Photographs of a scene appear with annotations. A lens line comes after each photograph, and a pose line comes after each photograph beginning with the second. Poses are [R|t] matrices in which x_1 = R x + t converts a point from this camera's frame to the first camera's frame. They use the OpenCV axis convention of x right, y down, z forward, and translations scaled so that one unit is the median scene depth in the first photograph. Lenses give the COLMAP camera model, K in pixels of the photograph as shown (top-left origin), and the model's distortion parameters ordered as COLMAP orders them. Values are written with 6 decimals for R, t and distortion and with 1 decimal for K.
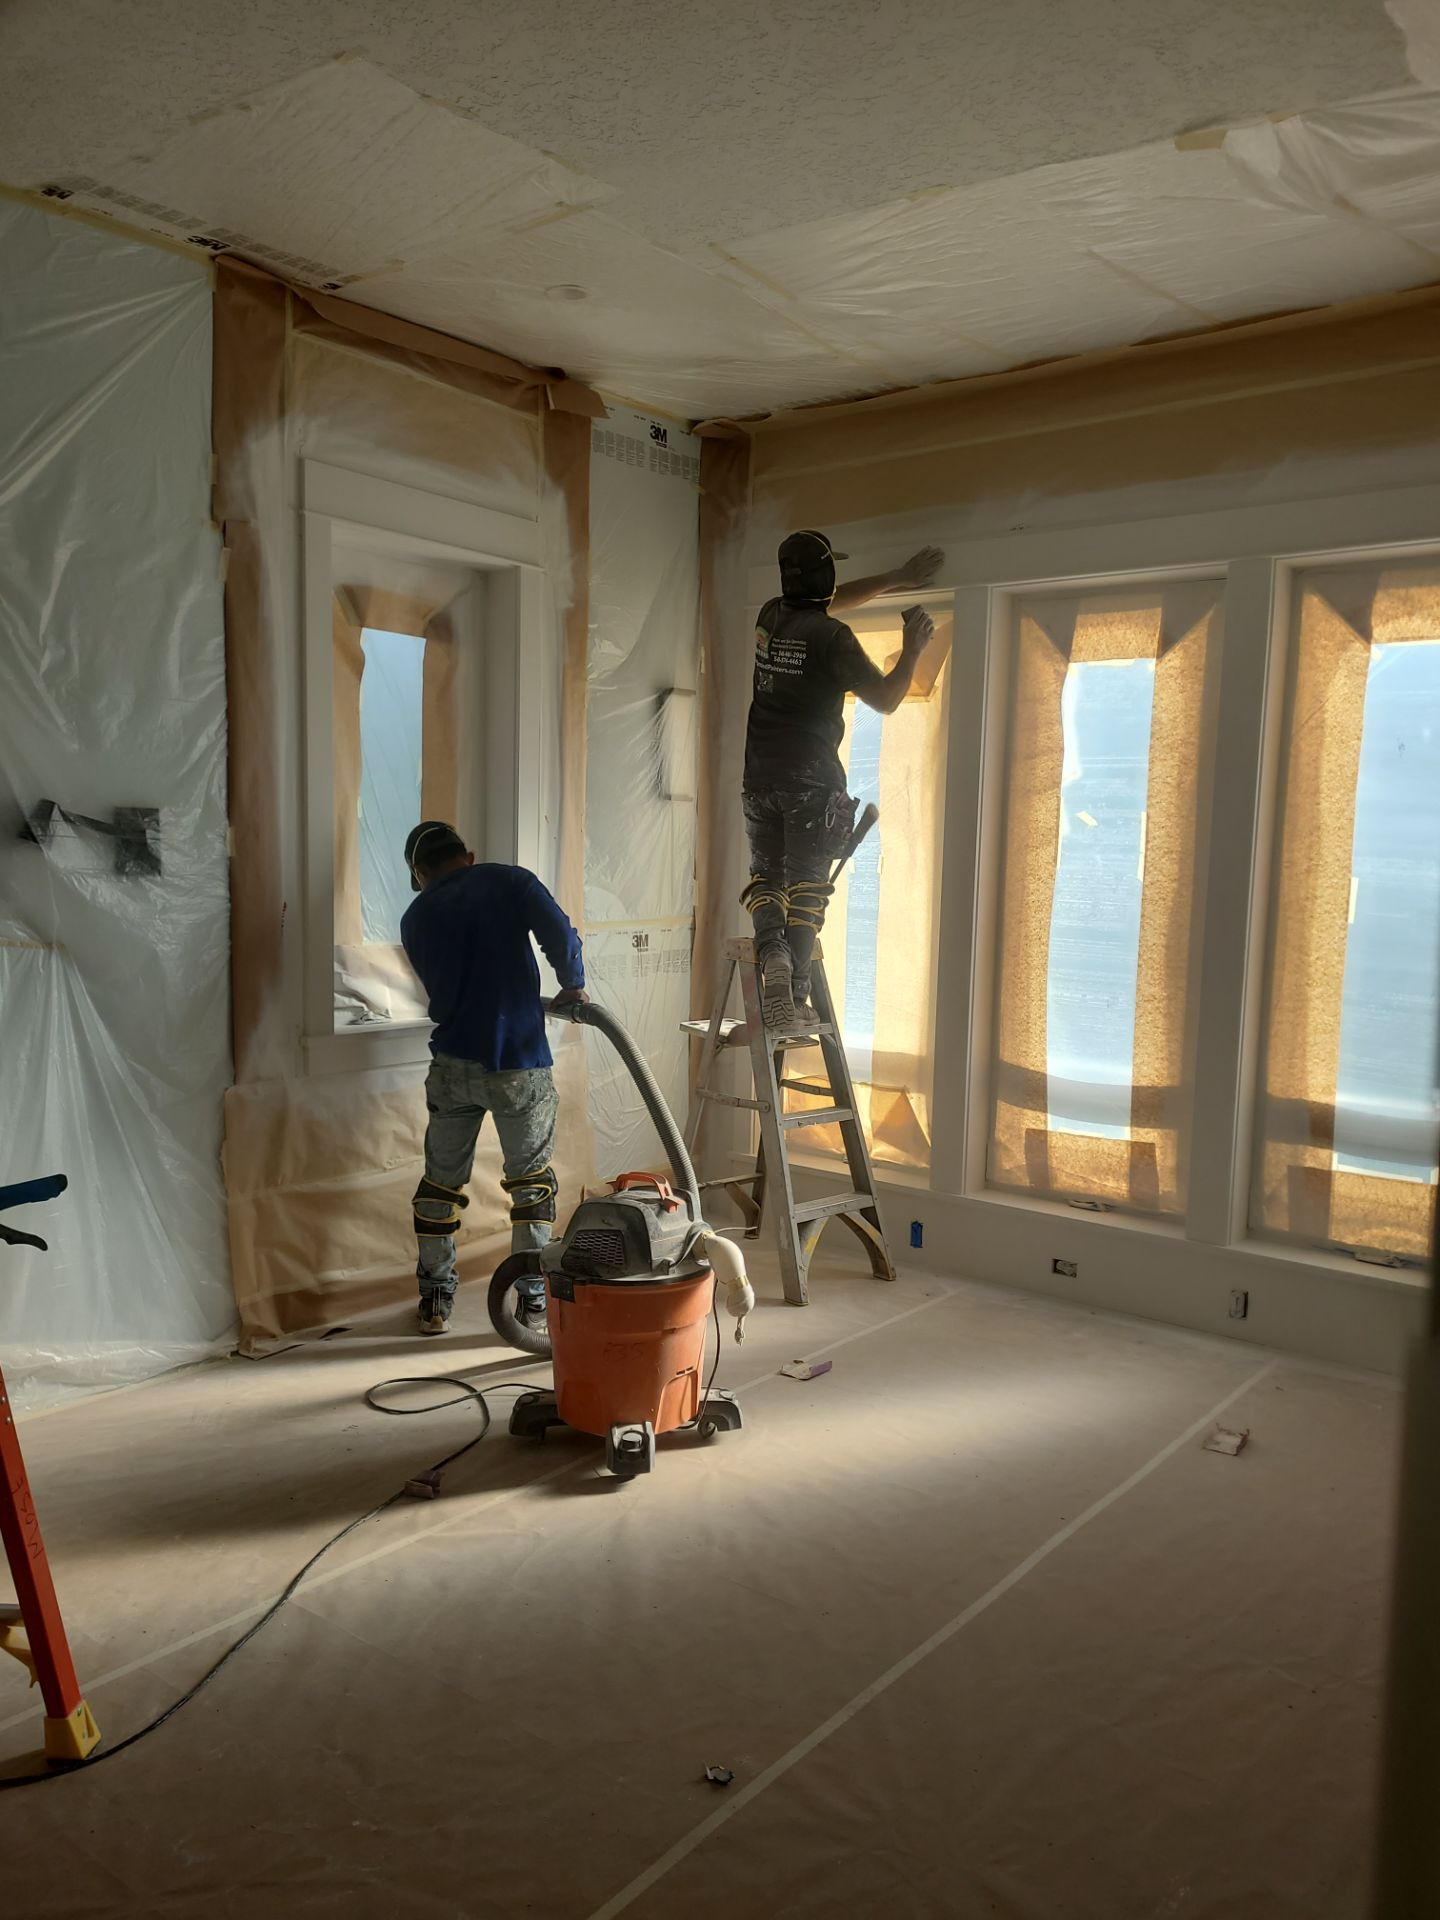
lens RADIAL K [[1443.9, 0, 727.3], [0, 1443.9, 967.7], [0, 0, 1]] dist [0.036673, -0.029487]
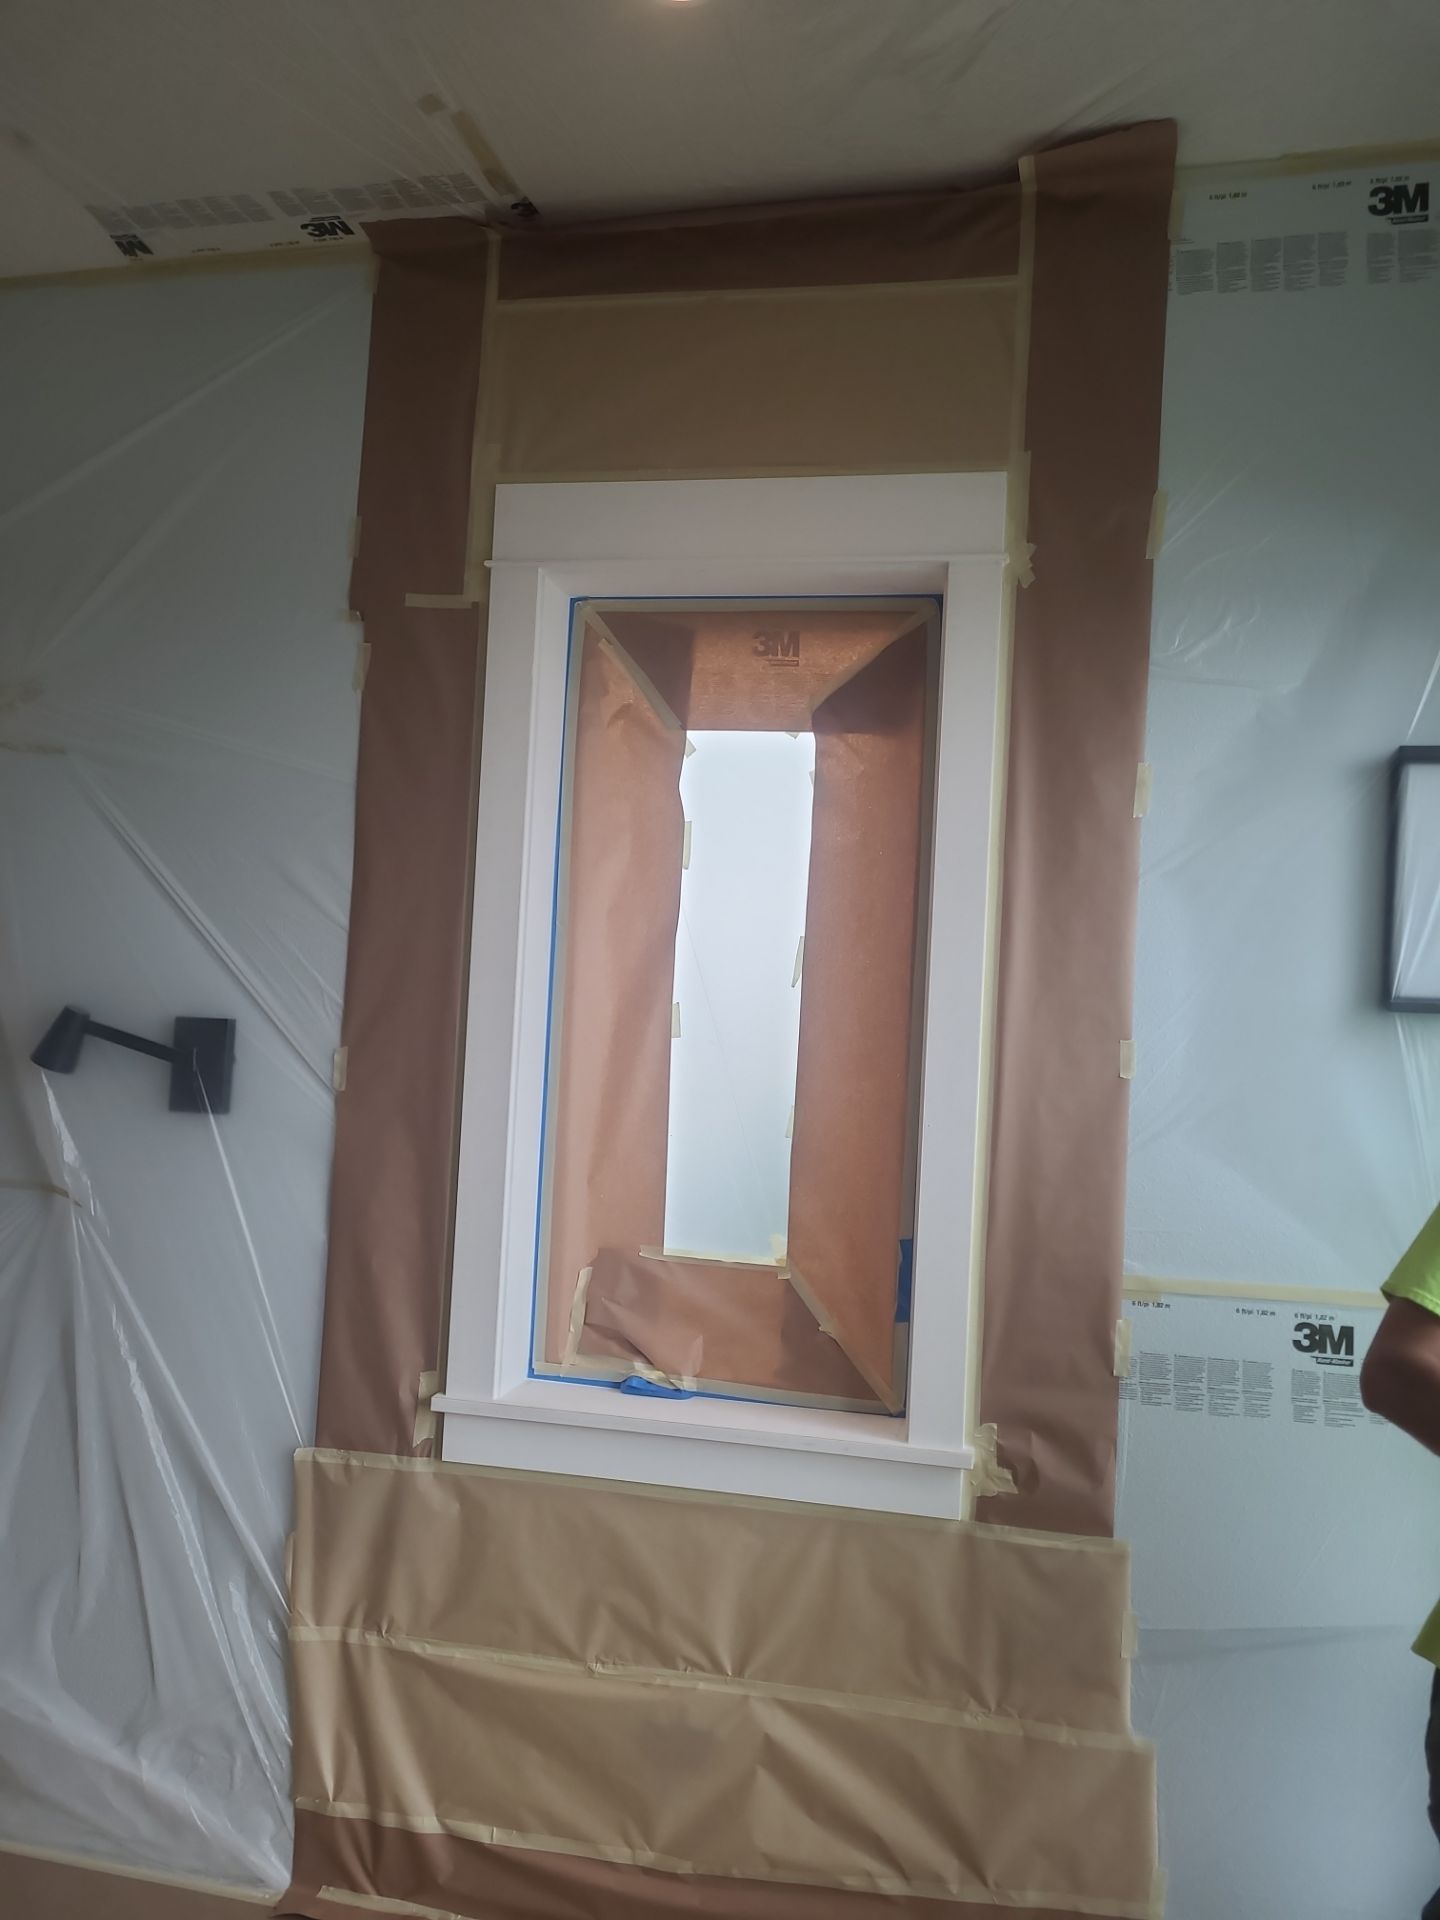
lens RADIAL K [[1443.9, 0, 720.3], [0, 1443.9, 965.3], [0, 0, 1]] dist [0.036673, -0.029487]
pose [[0.459581, -0.030075, -0.887627, 0.290278], [-0.103730, 0.990769, -0.087277, -0.084623], [0.882057, 0.132185, 0.452219, 0.749397]]
